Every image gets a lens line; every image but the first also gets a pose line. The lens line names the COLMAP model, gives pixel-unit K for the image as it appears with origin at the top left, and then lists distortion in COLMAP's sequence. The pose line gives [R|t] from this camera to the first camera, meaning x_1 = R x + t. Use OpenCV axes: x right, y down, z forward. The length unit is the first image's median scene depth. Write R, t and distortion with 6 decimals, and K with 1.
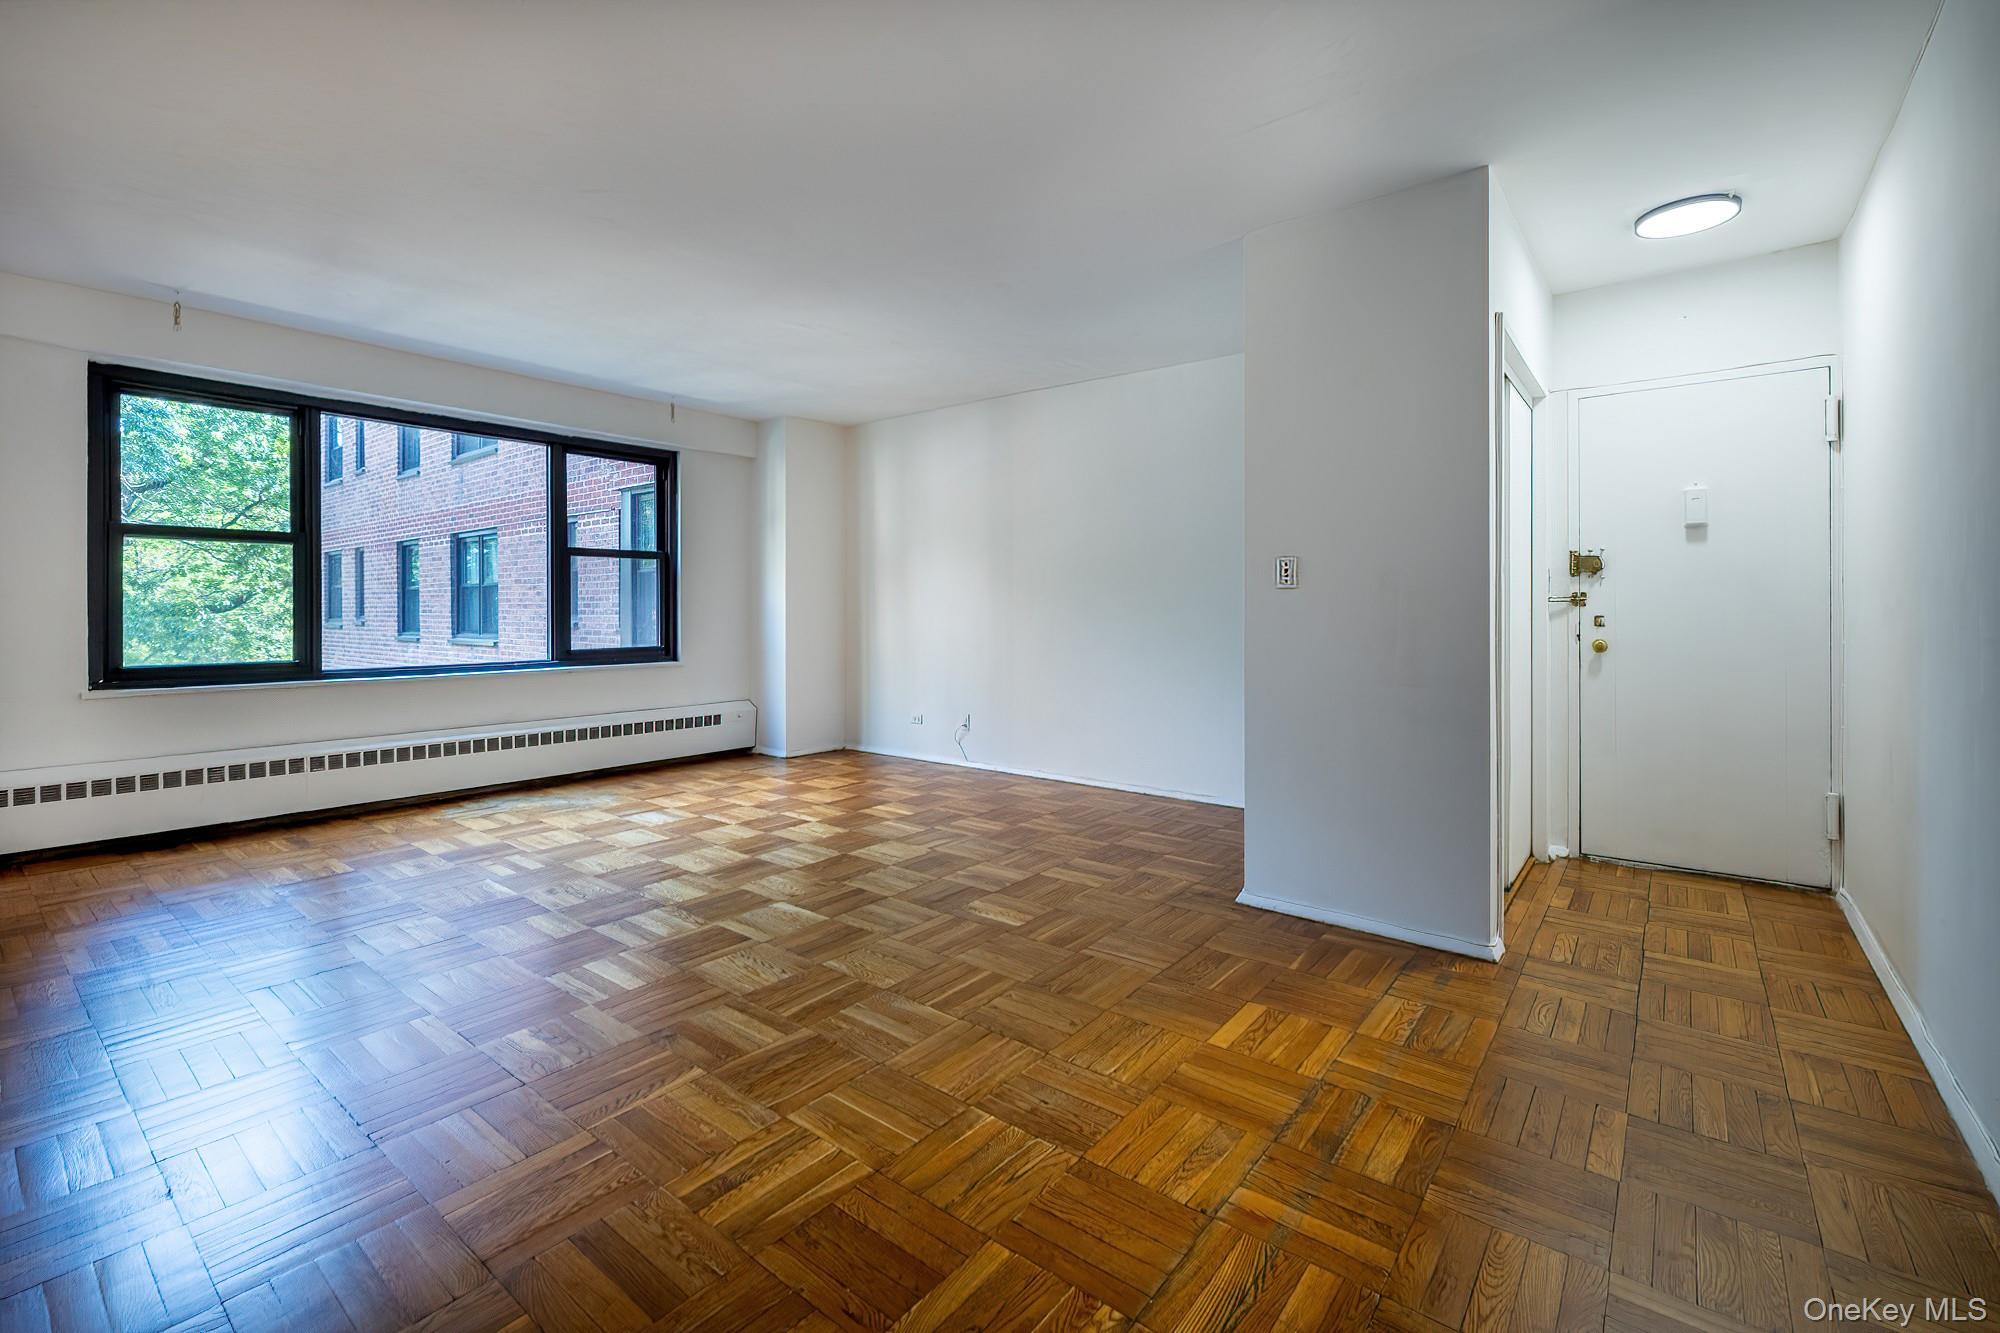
lens RADIAL K [[862.7, 0, 1005.8], [0, 862.7, 607.4], [0, 0, 1]] dist [0.001346, 0.000091]
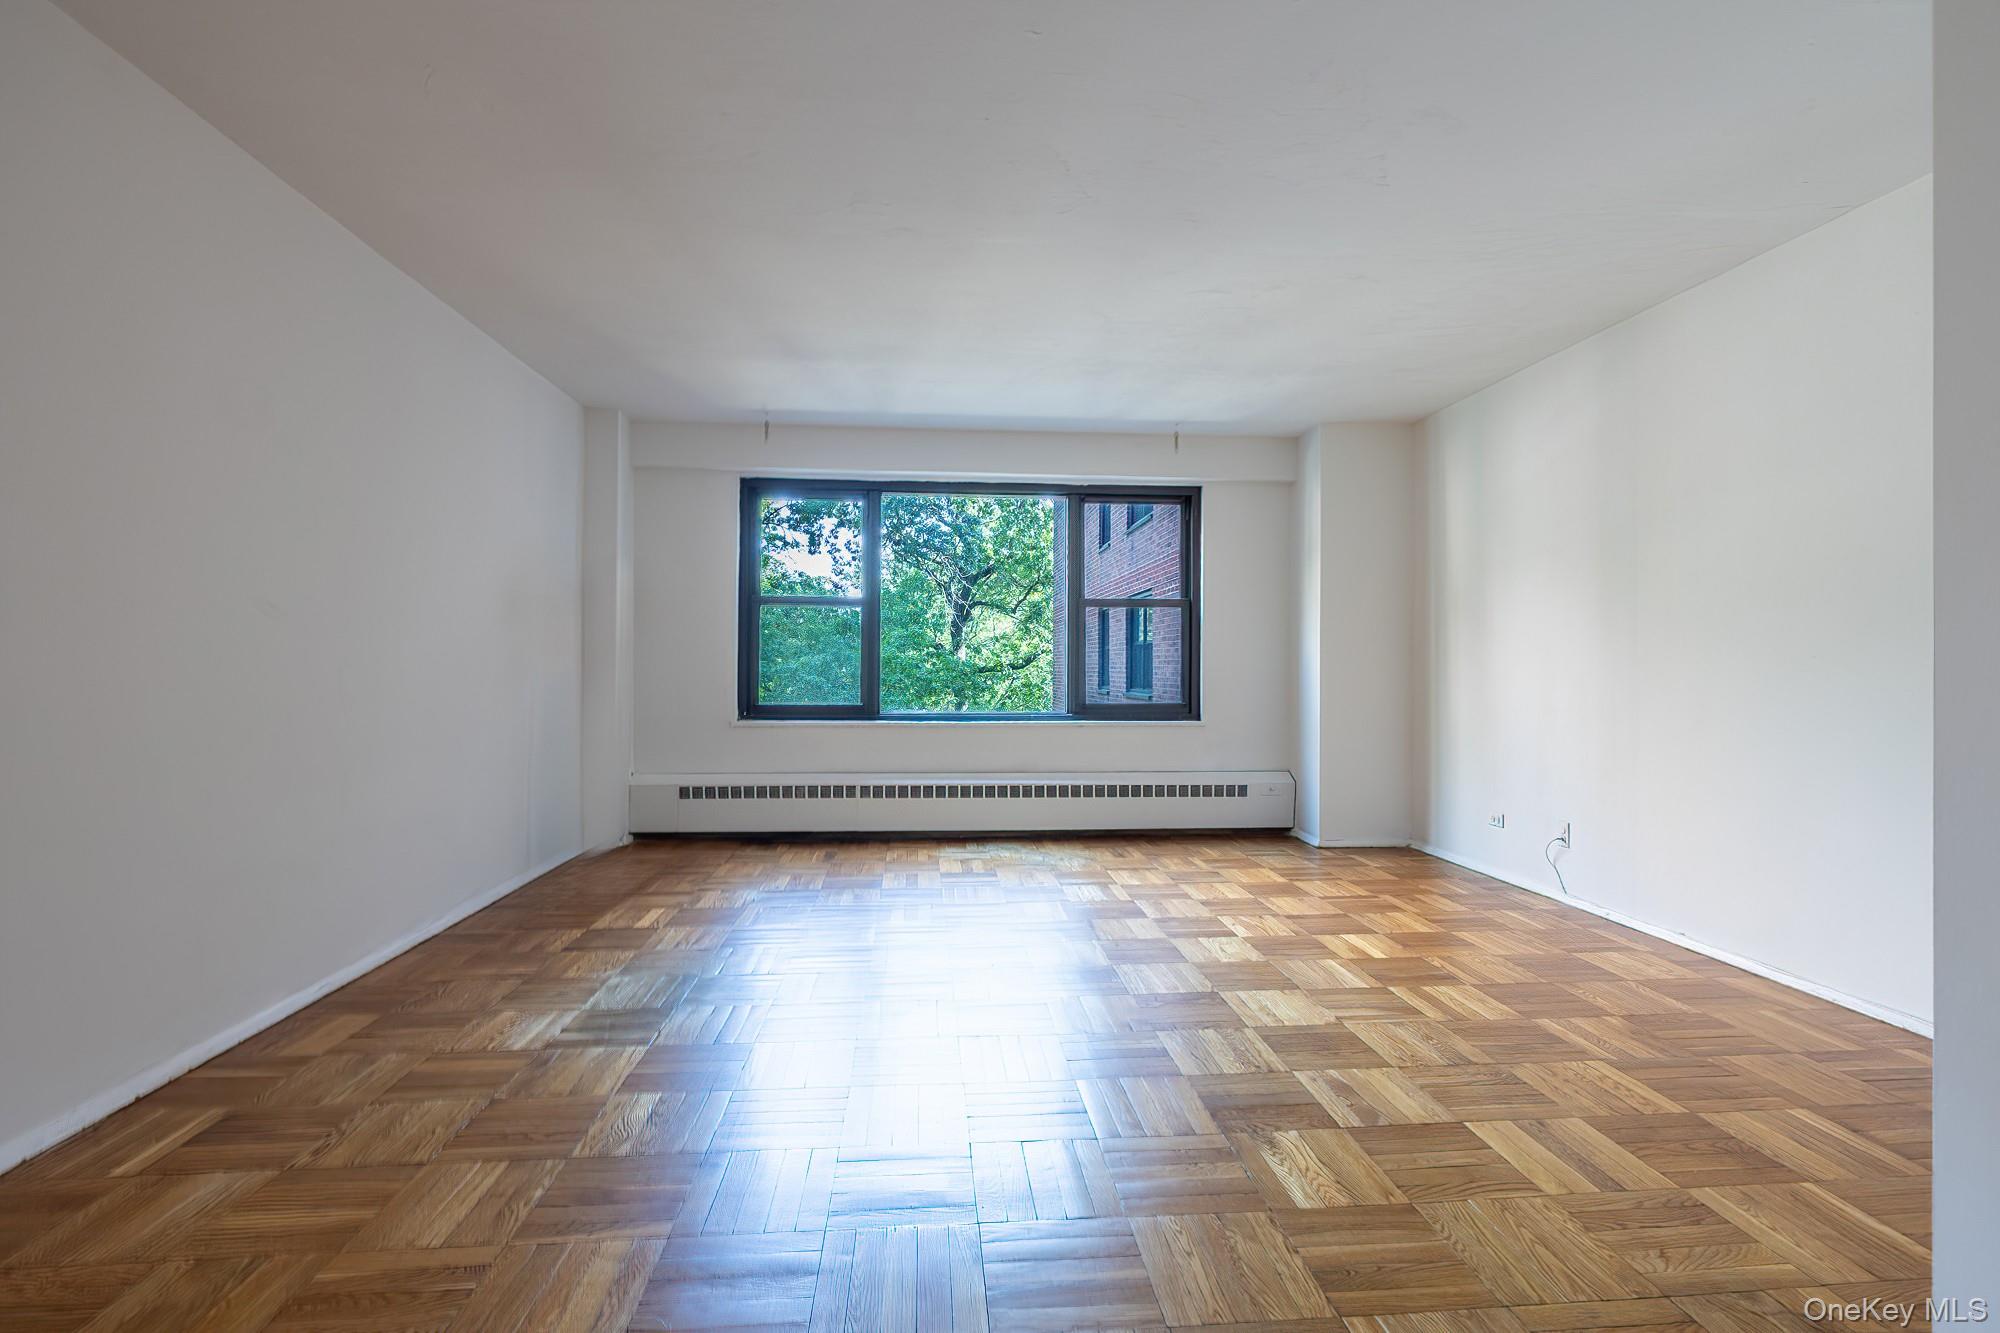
lens RADIAL K [[883.2, 0, 1019.8], [0, 883.2, 651.1], [0, 0, 1]] dist [-0.002637, -0.000323]
pose [[0.679124, -0.012007, -0.733925, 0.250545], [-0.002582, 0.999821, -0.018747, 0.012904], [0.734019, 0.014627, 0.678971, 0.370703]]
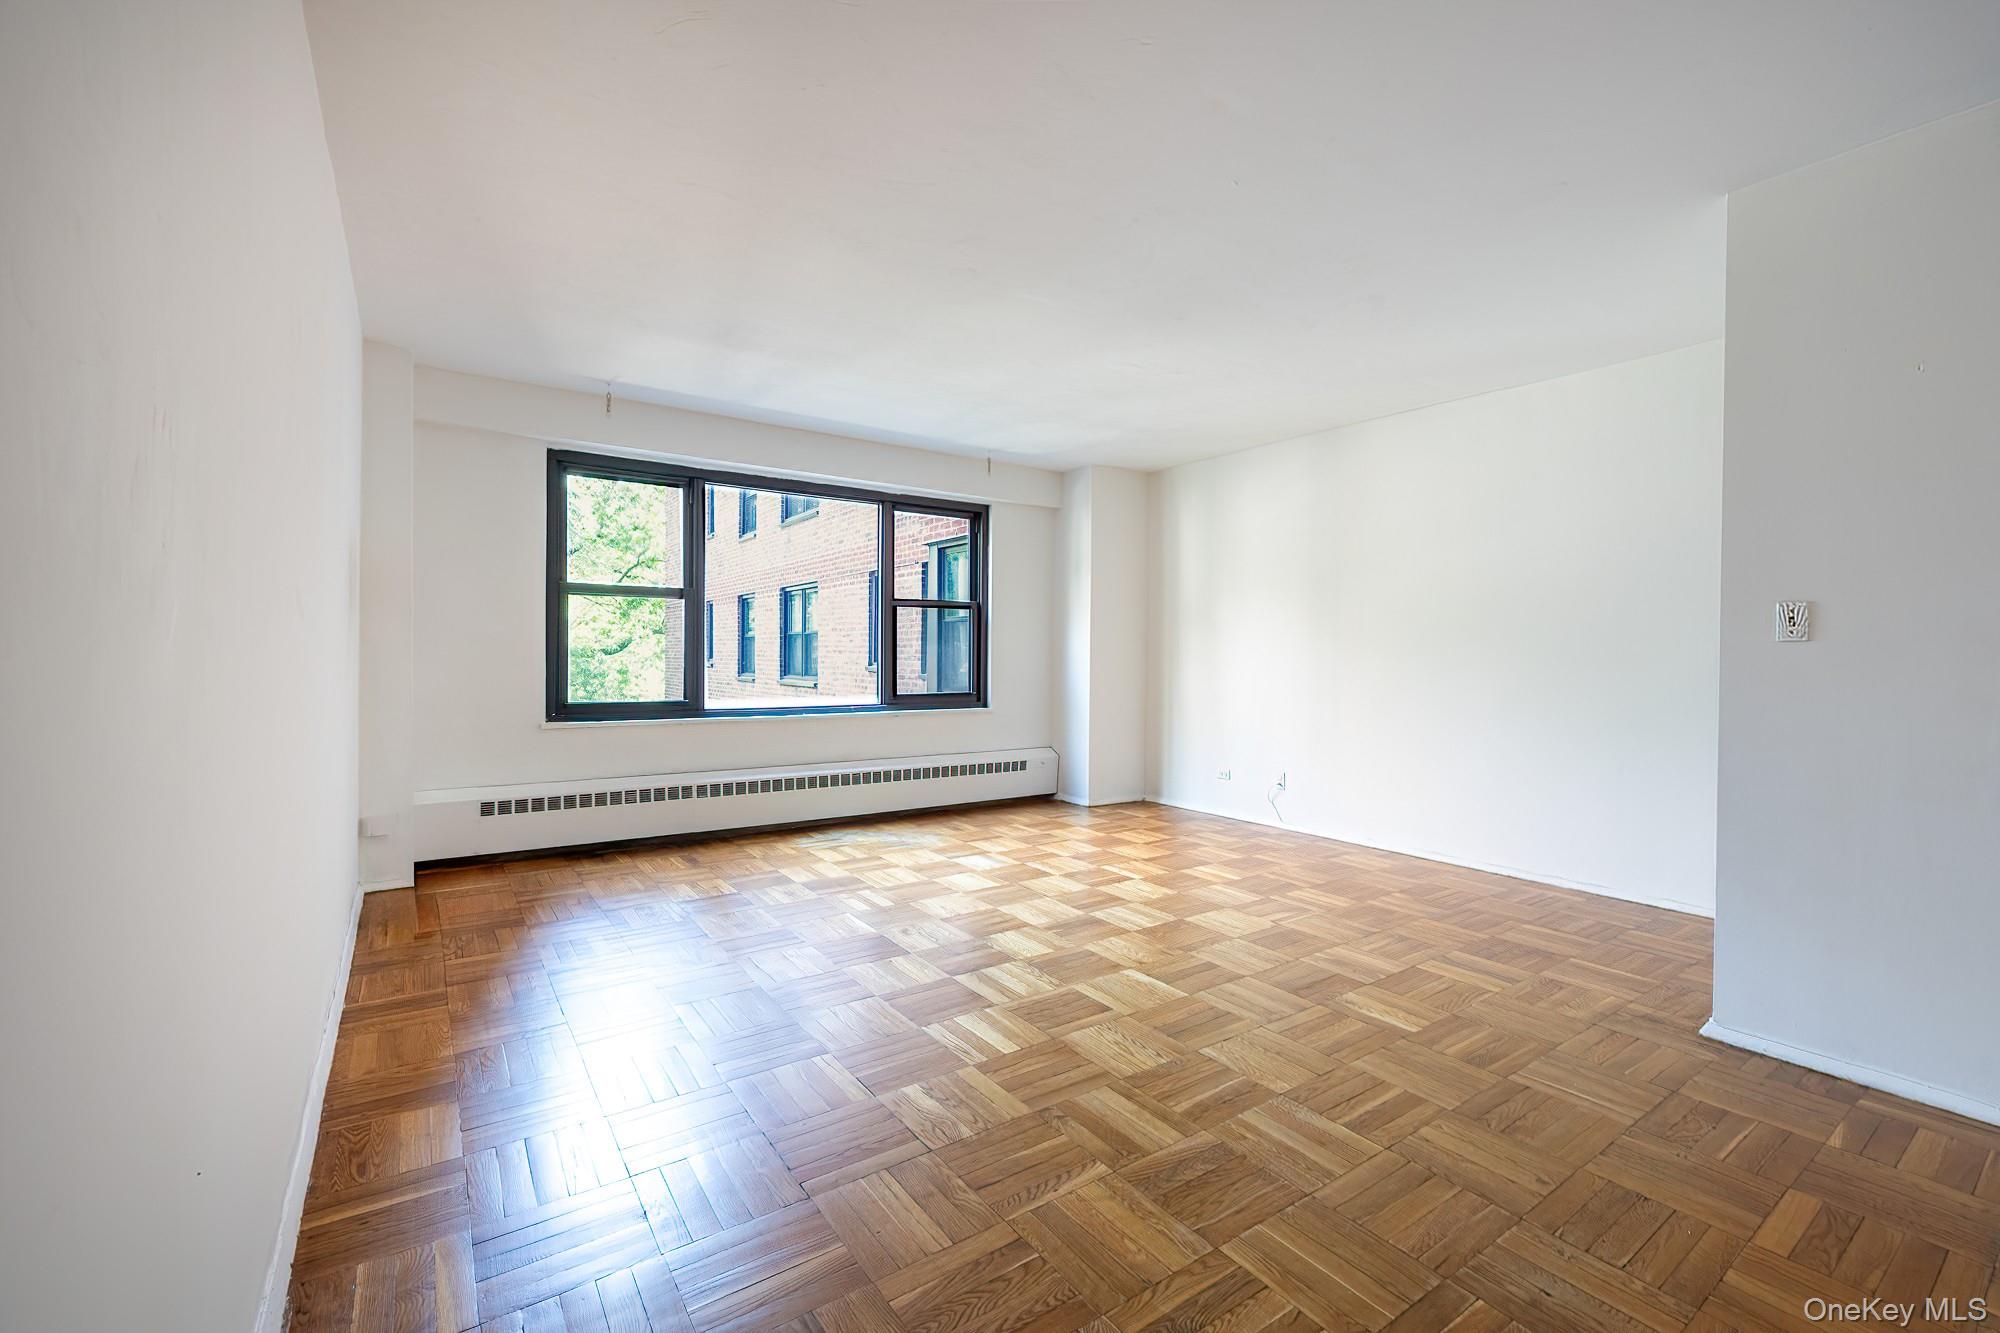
lens RADIAL K [[839.1, 0, 1002.1], [0, 839.1, 653.9], [0, 0, 1]] dist [-0.000615, -0.000162]
pose [[0.957400, 0.008019, -0.288653, -0.111709], [-0.007940, 0.999967, 0.001444, -0.005340], [0.288655, 0.000909, 0.957433, 0.061712]]
